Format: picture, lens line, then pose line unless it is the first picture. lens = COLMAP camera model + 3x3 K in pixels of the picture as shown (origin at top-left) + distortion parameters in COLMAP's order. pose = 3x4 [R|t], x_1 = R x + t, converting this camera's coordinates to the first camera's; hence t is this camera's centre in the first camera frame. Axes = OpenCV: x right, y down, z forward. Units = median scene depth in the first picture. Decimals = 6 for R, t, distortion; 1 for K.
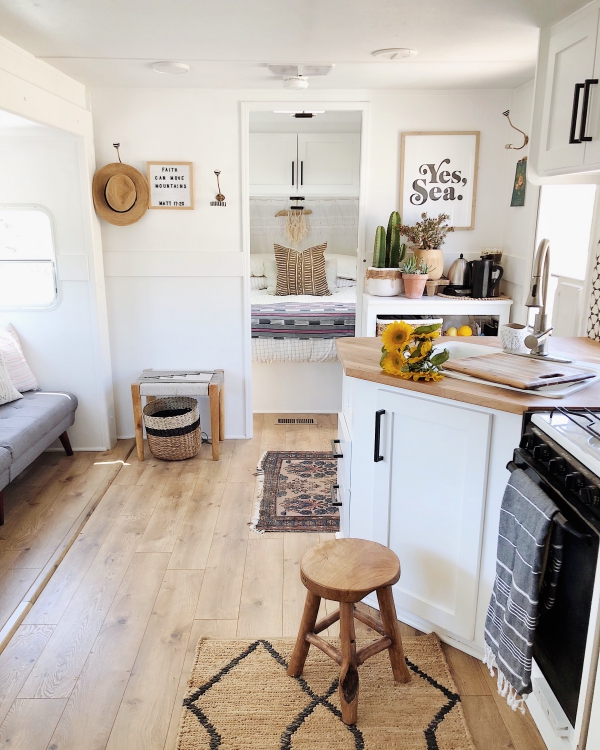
lens RADIAL K [[650.3, 0, 299.2], [0, 650.3, 375.9], [0, 0, 1]] dist [-0.005144, -0.003459]
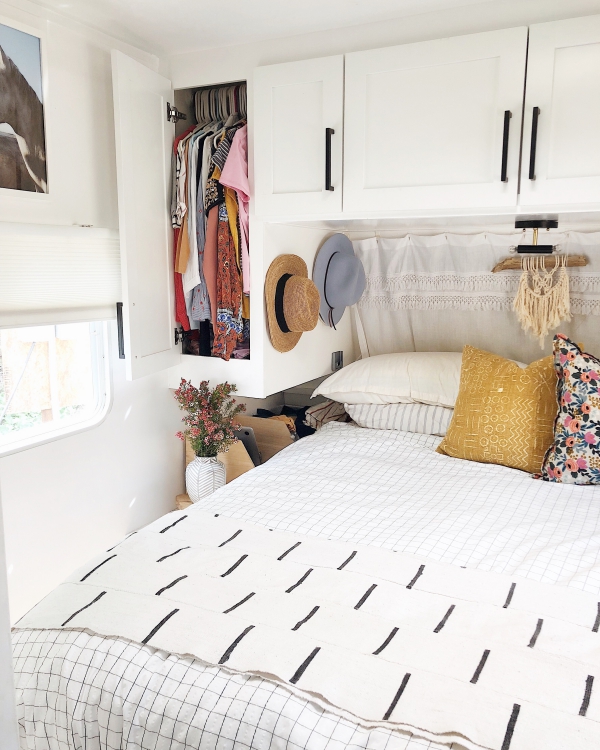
lens RADIAL K [[650.3, 0, 299.7], [0, 650.3, 373.8], [0, 0, 1]] dist [-0.005144, -0.003459]
pose [[0.876079, 0.073453, -0.476540, 0.060327], [-0.110186, 0.992675, -0.049558, -0.156510], [0.469409, 0.095925, 0.877755, 0.624726]]
